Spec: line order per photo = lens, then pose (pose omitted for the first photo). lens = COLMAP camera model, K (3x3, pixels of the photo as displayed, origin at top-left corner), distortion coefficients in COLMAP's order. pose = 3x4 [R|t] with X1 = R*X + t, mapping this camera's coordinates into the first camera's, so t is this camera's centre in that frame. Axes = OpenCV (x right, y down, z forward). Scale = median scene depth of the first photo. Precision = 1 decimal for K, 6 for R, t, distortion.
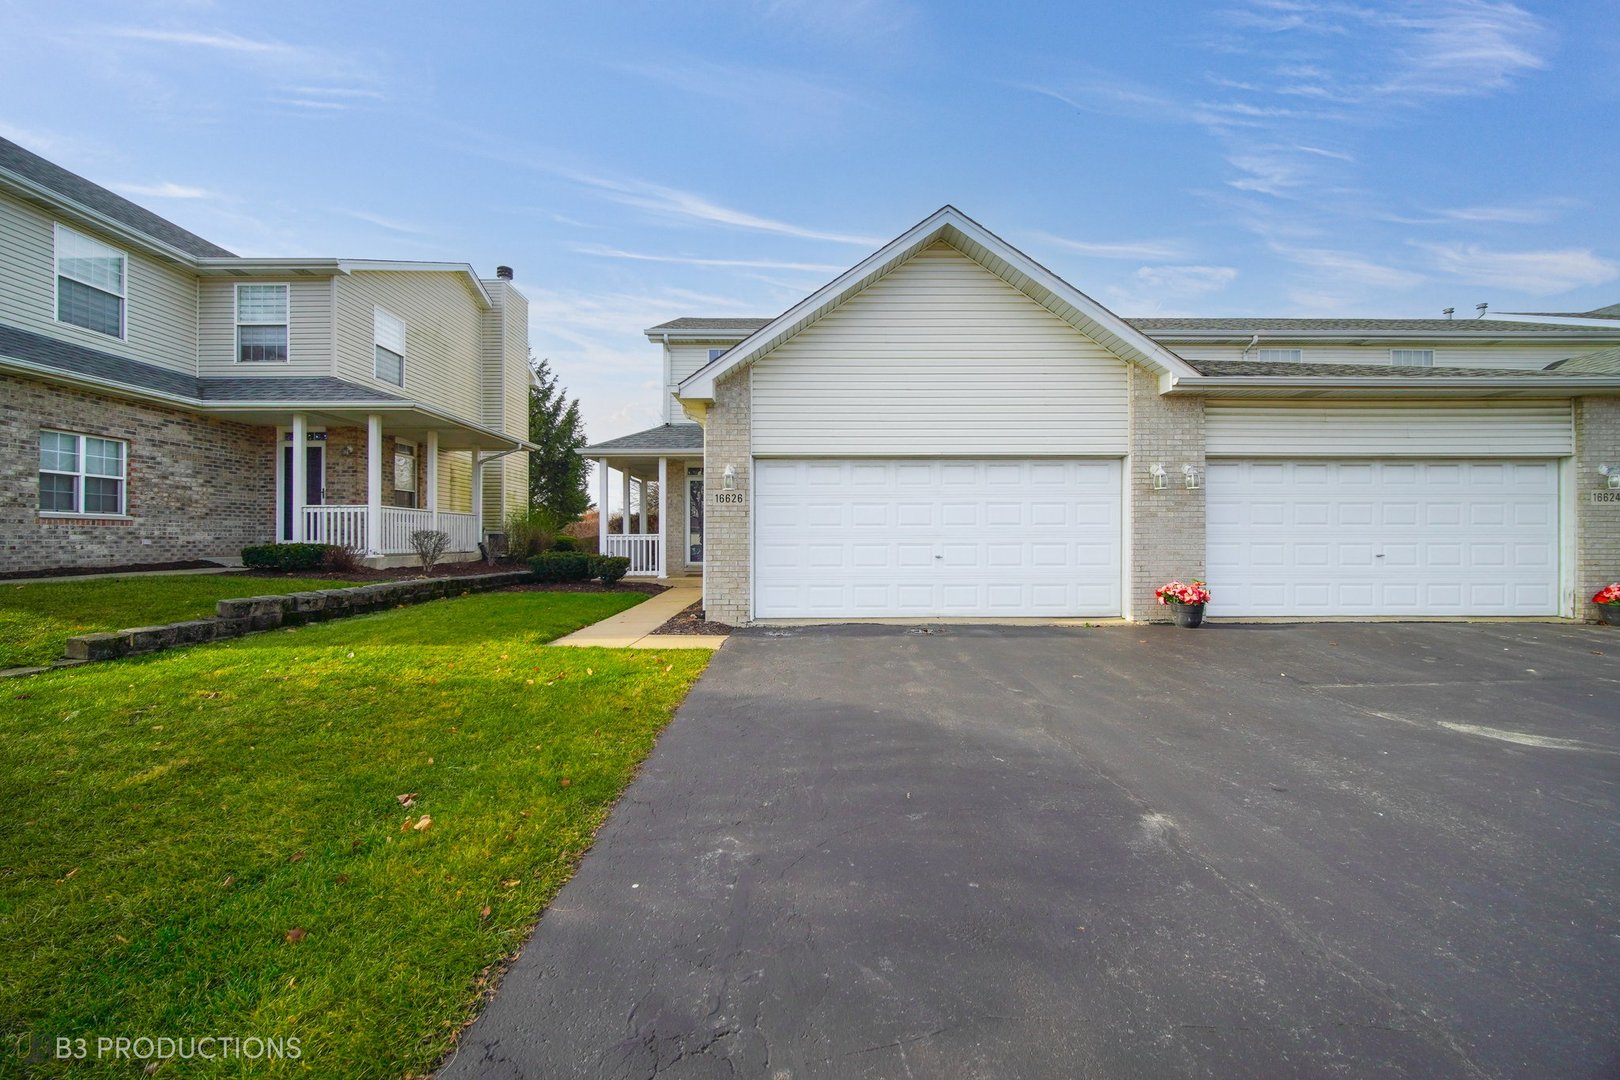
lens RADIAL K [[654.3, 0, 807.2], [0, 654.3, 547.1], [0, 0, 1]] dist [-0.012447, -0.000280]
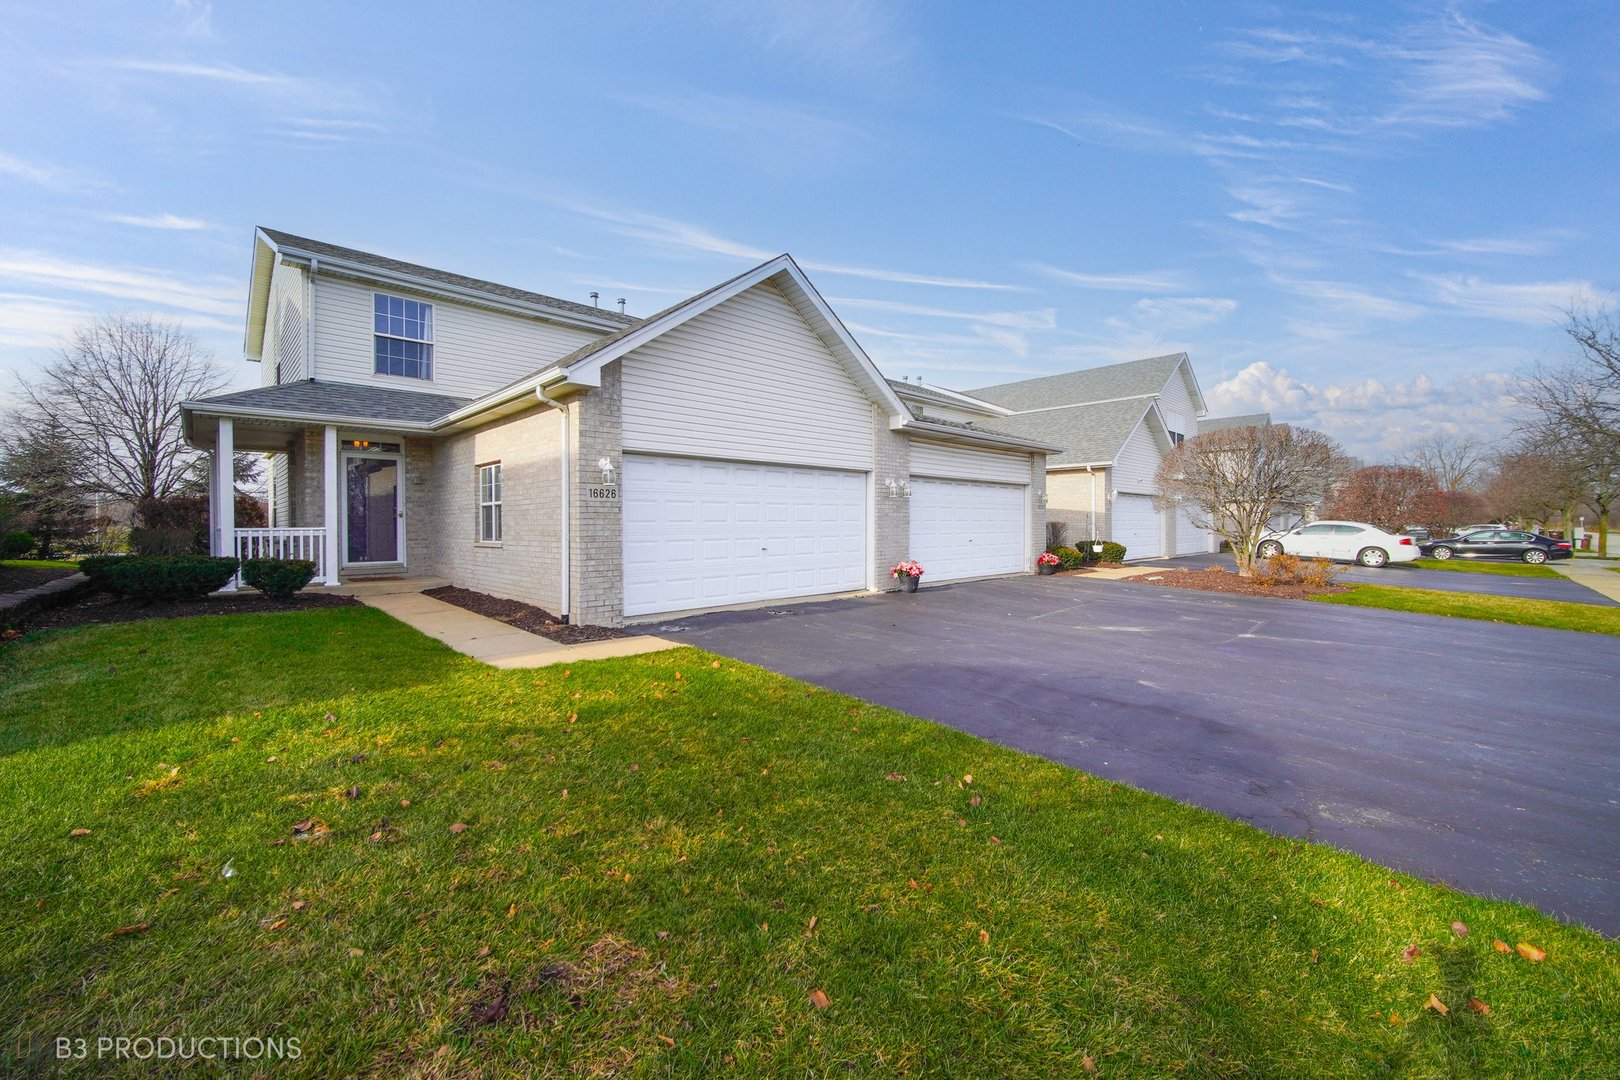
lens RADIAL K [[629.5, 0, 853.5], [0, 629.5, 536.6], [0, 0, 1]] dist [0.000044, -0.000075]
pose [[0.710777, -0.013740, 0.703283, -0.480574], [0.010366, 0.999905, 0.009059, -0.015690], [-0.703341, 0.000851, 0.710852, 0.090378]]
